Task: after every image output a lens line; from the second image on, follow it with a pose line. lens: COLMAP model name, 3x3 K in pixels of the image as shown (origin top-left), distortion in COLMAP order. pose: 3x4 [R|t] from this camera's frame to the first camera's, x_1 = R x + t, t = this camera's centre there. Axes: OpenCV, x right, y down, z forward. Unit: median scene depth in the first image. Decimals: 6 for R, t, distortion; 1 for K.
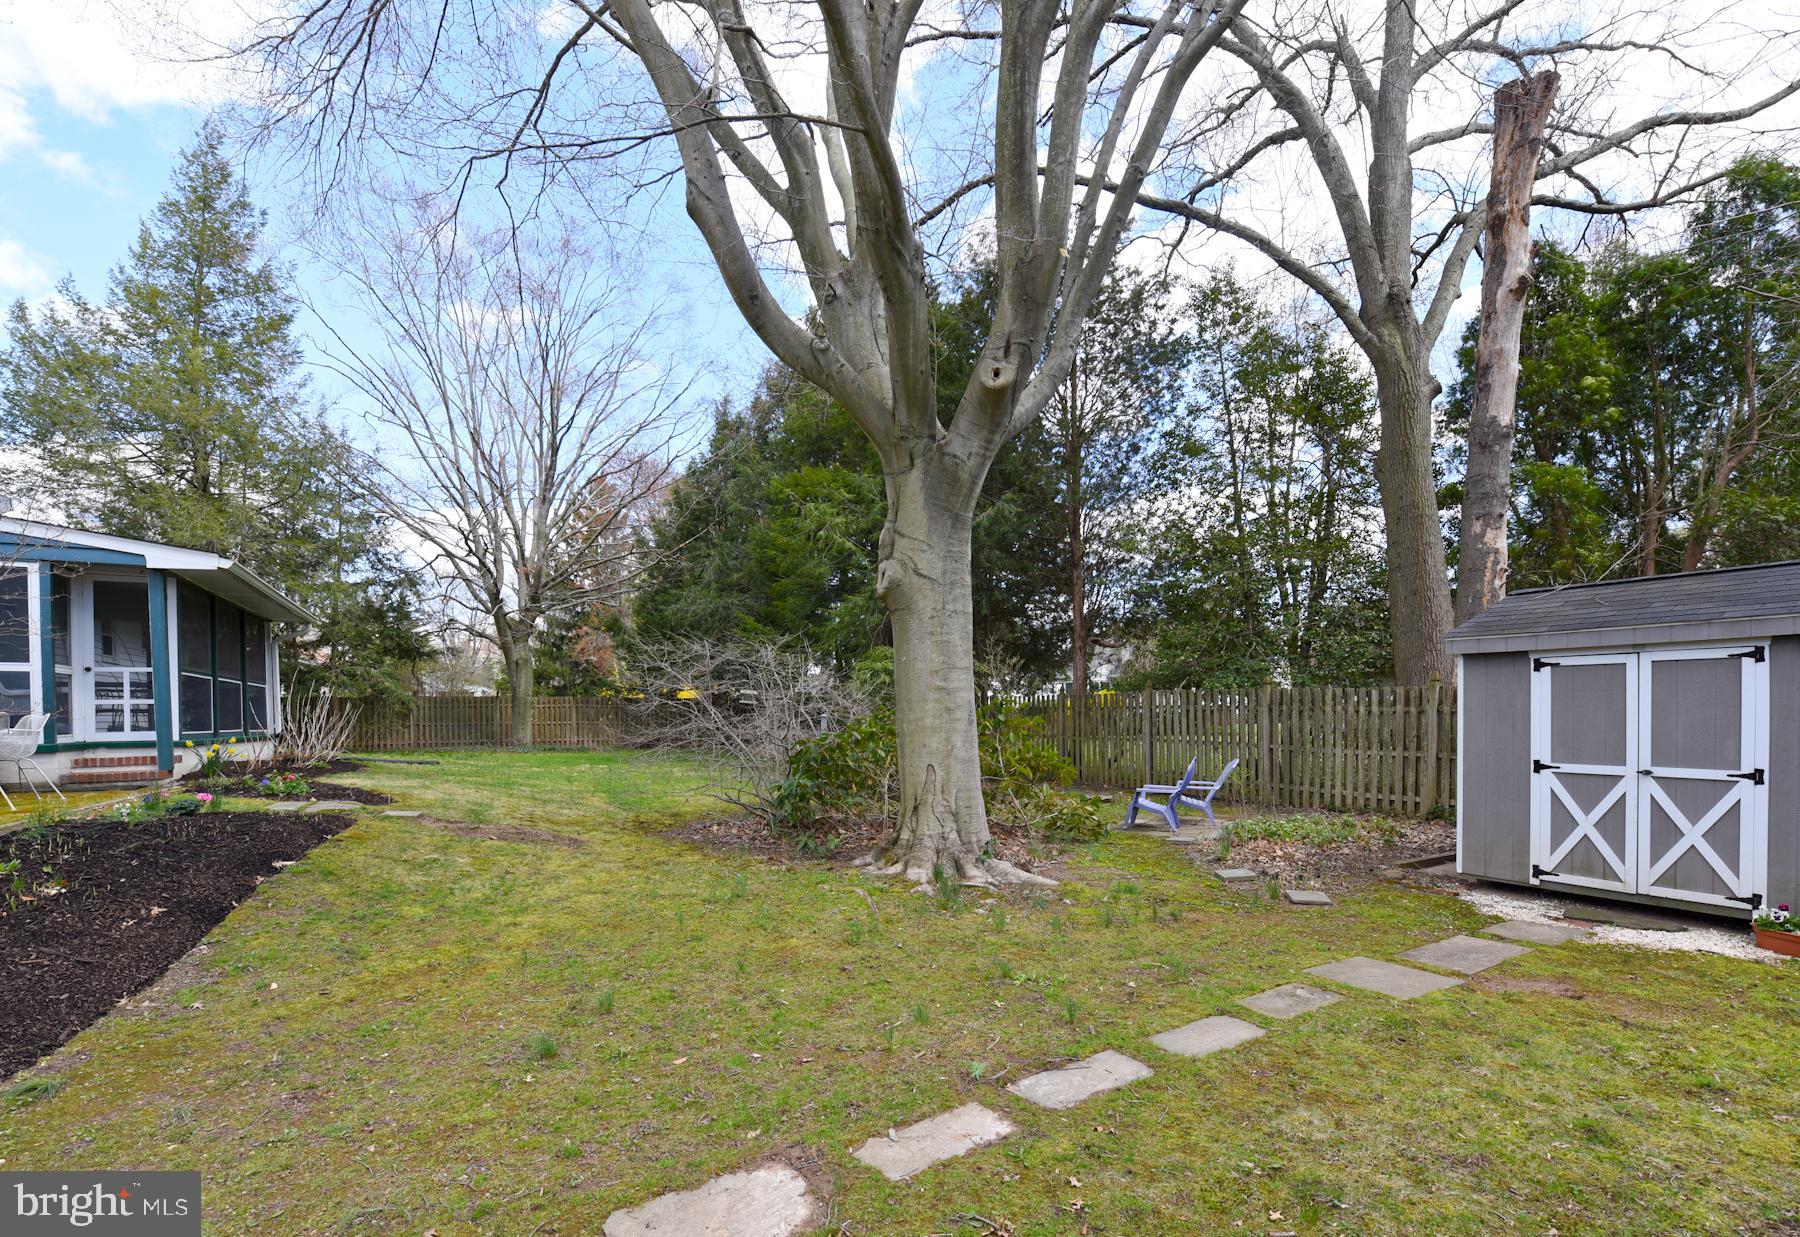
lens RADIAL K [[806.8, 0, 900.1], [0, 806.8, 716.8], [0, 0, 1]] dist [-0.001116, -0.000101]
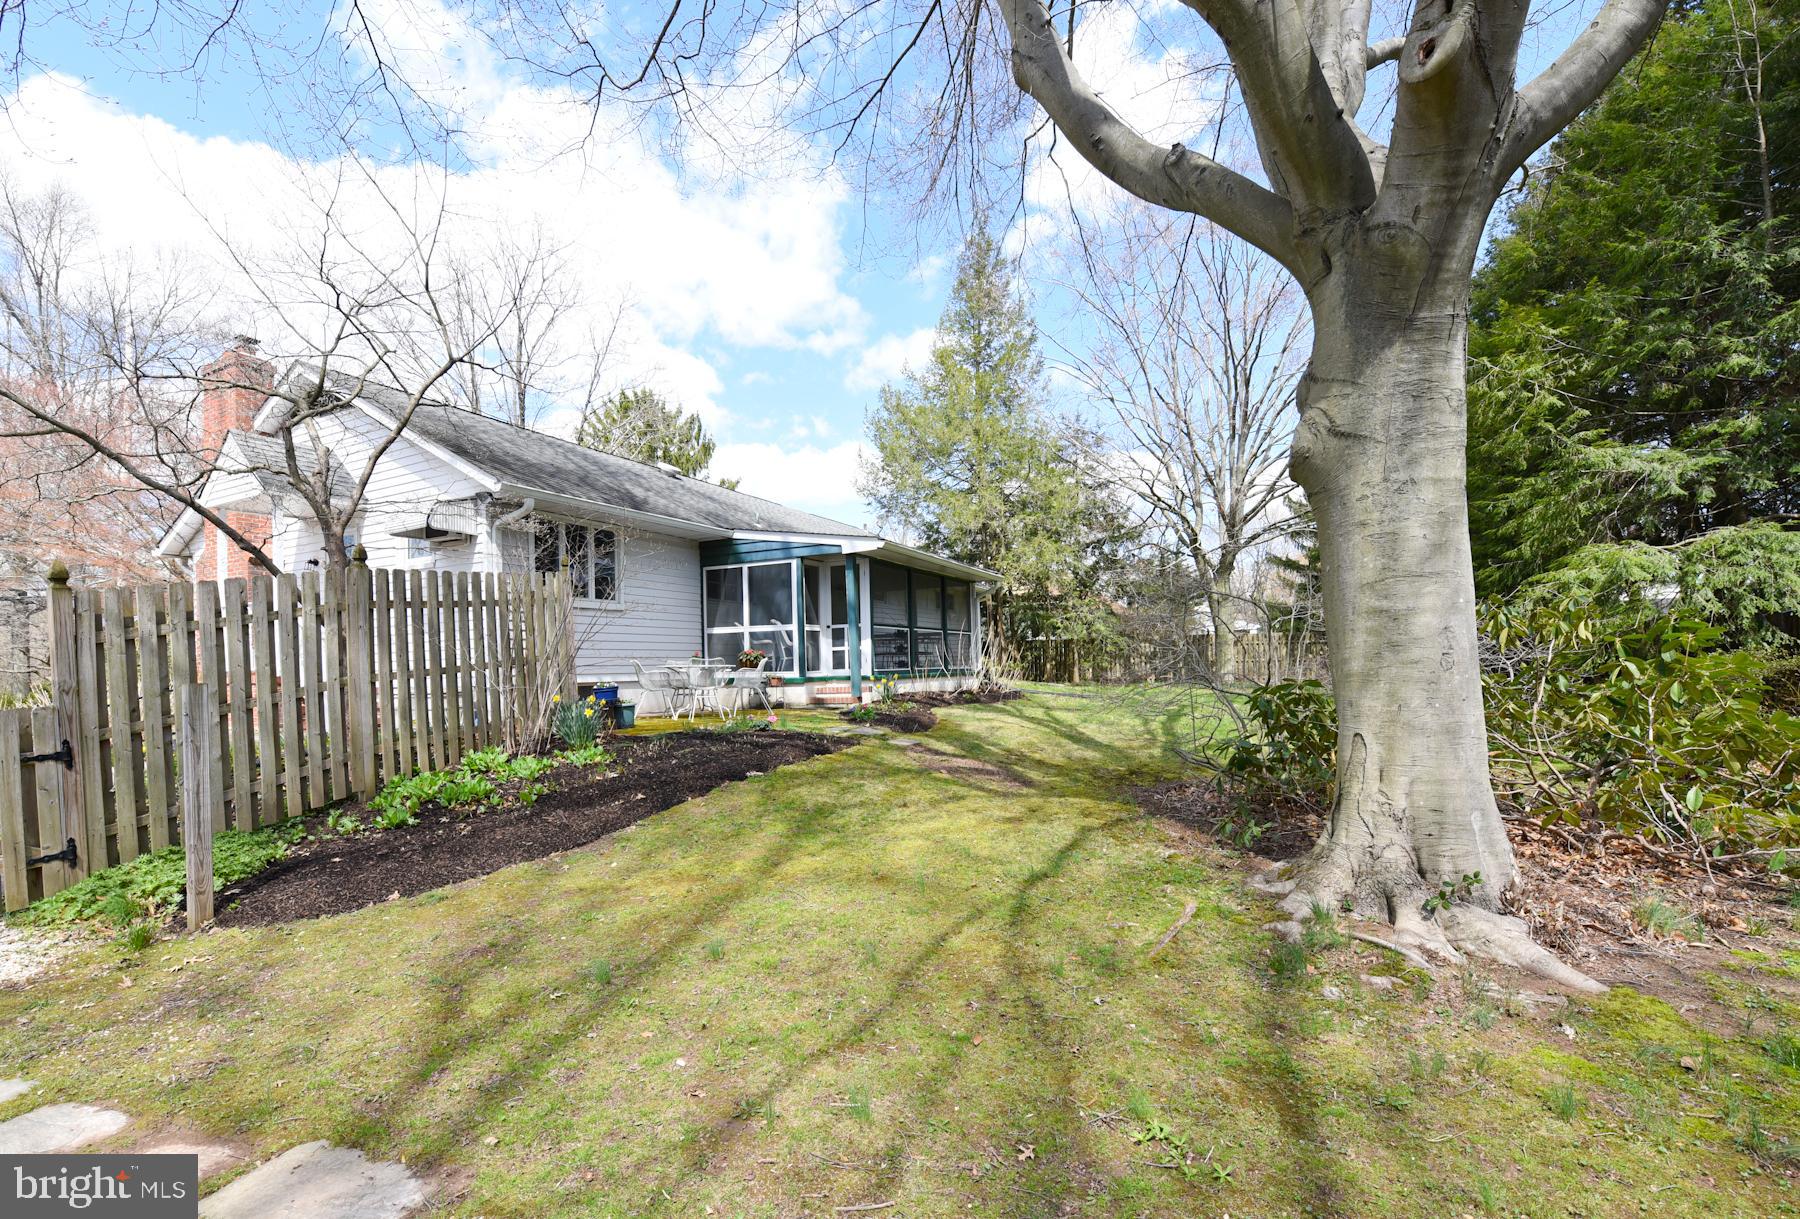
lens RADIAL K [[783.9, 0, 898.1], [0, 783.9, 655.5], [0, 0, 1]] dist [-0.001783, 0.000015]
pose [[0.598082, -0.006683, -0.801407, 0.221585], [0.008103, 0.999965, -0.002292, -0.001907], [0.801394, -0.005122, 0.598115, 0.247878]]
